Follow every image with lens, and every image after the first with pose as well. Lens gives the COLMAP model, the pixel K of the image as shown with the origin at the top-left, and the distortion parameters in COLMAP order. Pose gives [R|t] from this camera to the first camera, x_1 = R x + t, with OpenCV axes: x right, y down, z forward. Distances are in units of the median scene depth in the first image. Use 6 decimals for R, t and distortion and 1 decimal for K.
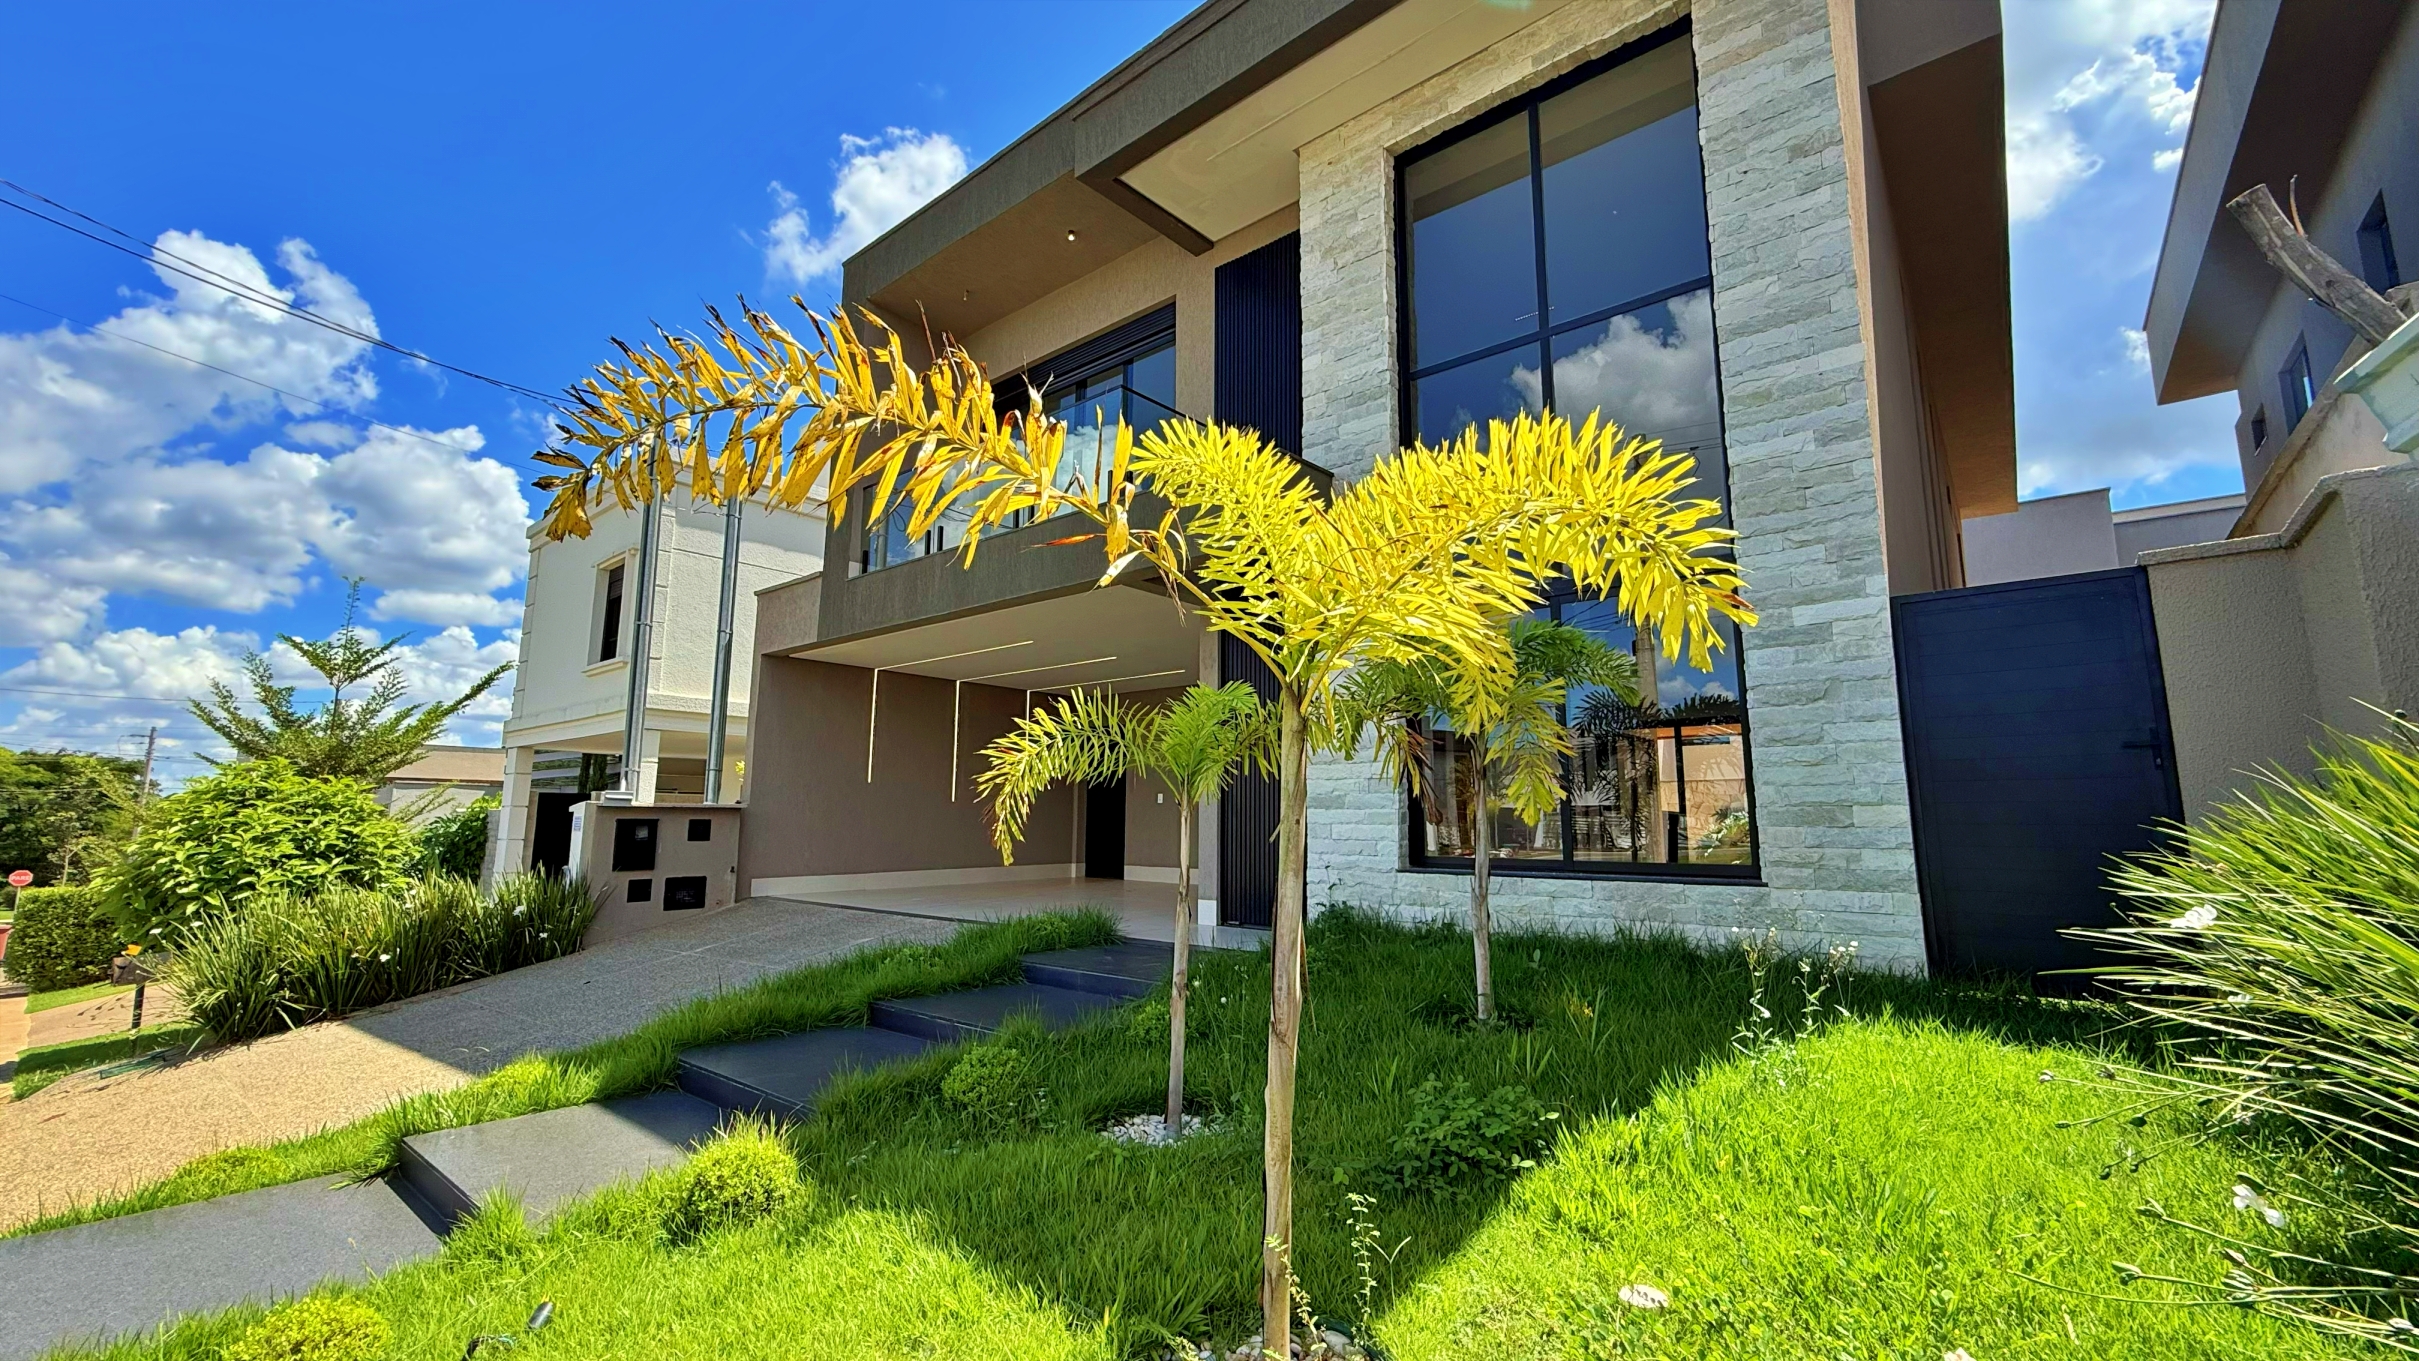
lens RADIAL K [[966.0, 0, 1202.0], [0, 966.0, 681.5], [0, 0, 1]] dist [0.000541, -0.000173]
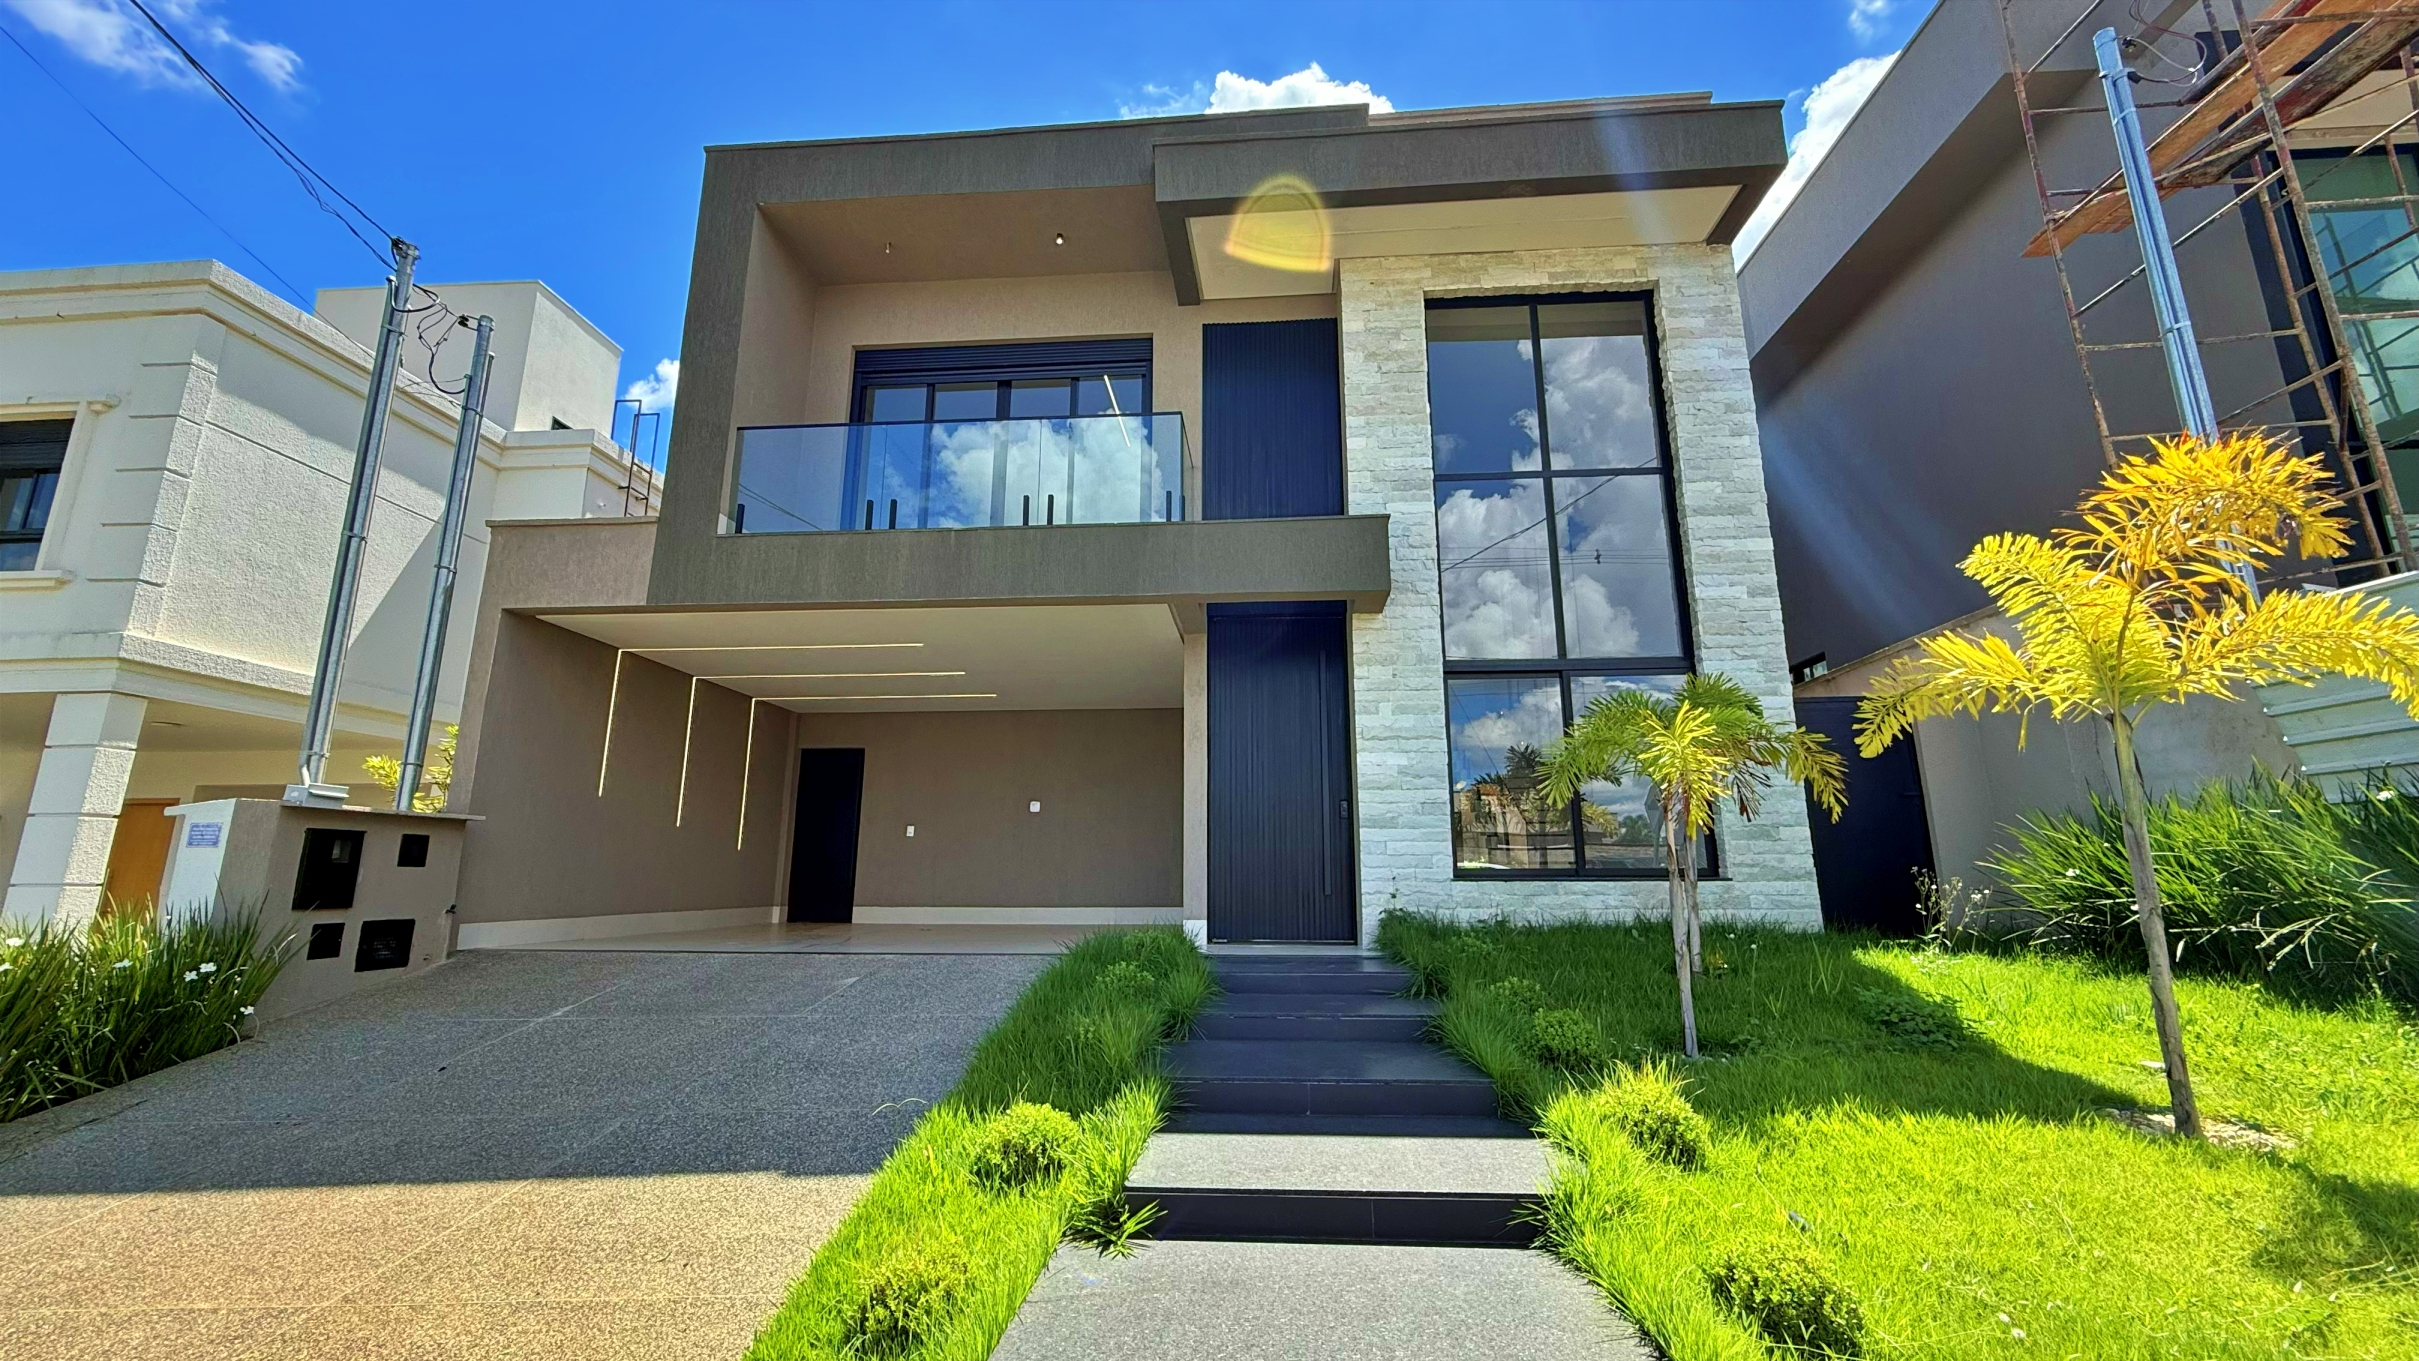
lens RADIAL K [[966.0, 0, 1203.8], [0, 966.0, 683.9], [0, 0, 1]] dist [0.000541, -0.000173]
pose [[0.810307, 0.115580, 0.574494, -0.740896], [-0.081009, 0.993037, -0.085525, 0.078568], [-0.580379, 0.022762, 0.814028, 0.186952]]
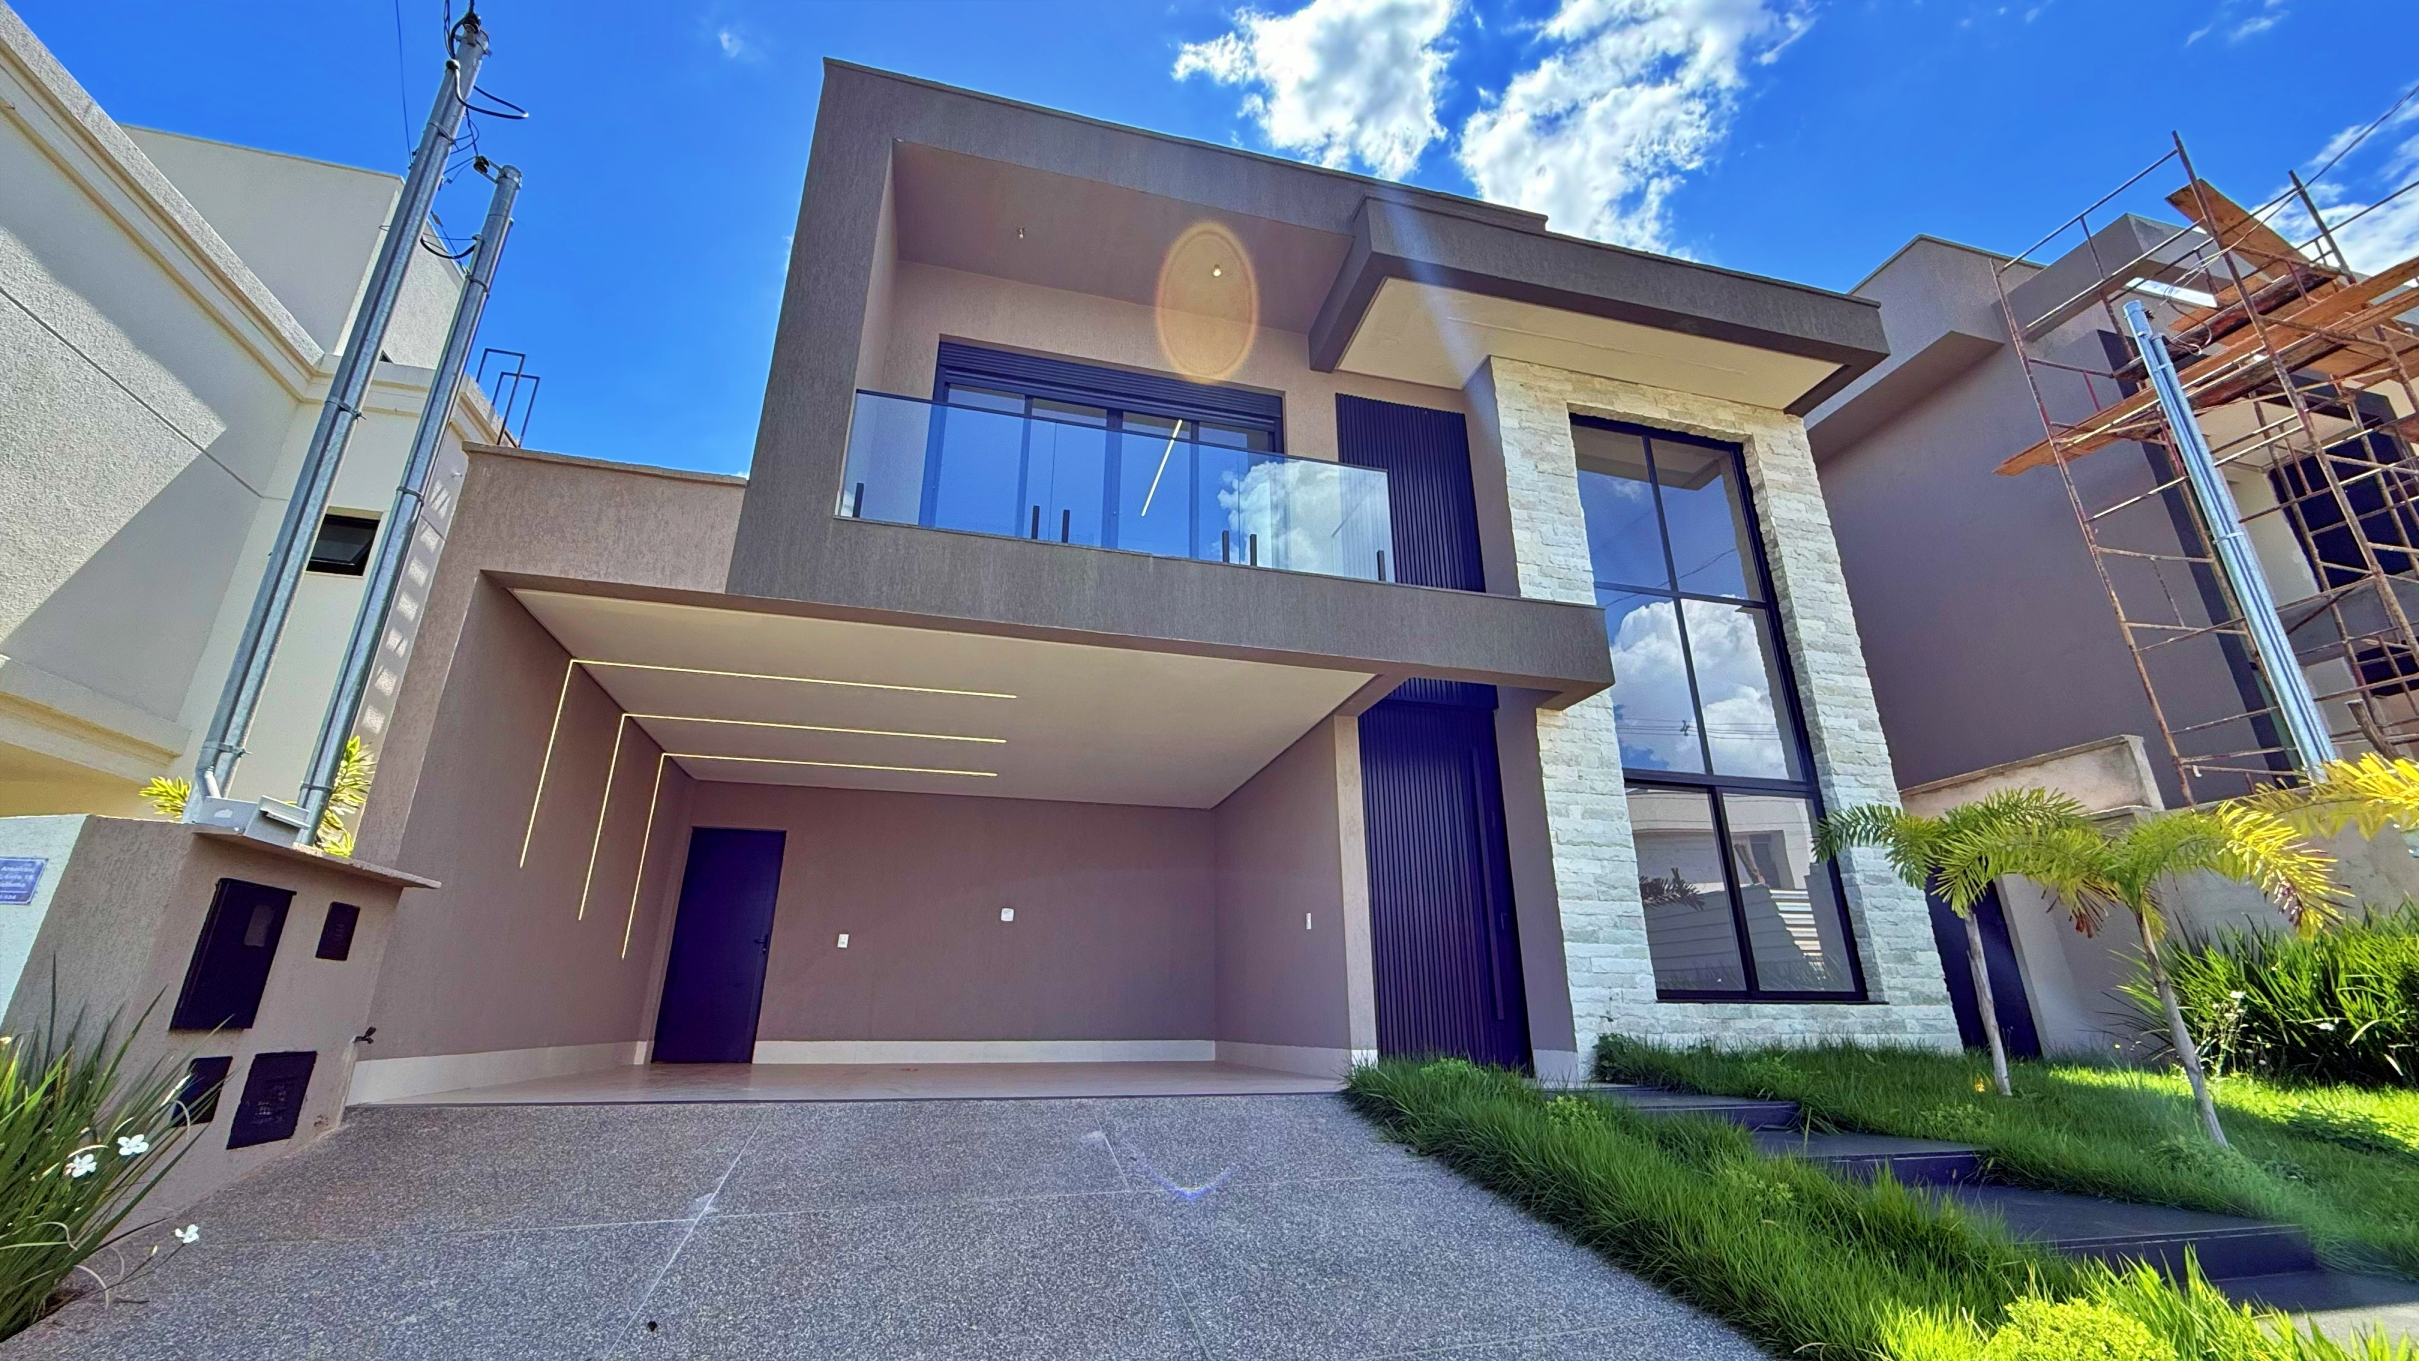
lens RADIAL K [[966.0, 0, 1202.0], [0, 966.0, 683.9], [0, 0, 1]] dist [0.000541, -0.000173]
pose [[0.575486, 0.270901, 0.771641, -1.020796], [-0.116040, 0.961045, -0.250853, 0.177975], [-0.809538, 0.054821, 0.584503, 0.725592]]
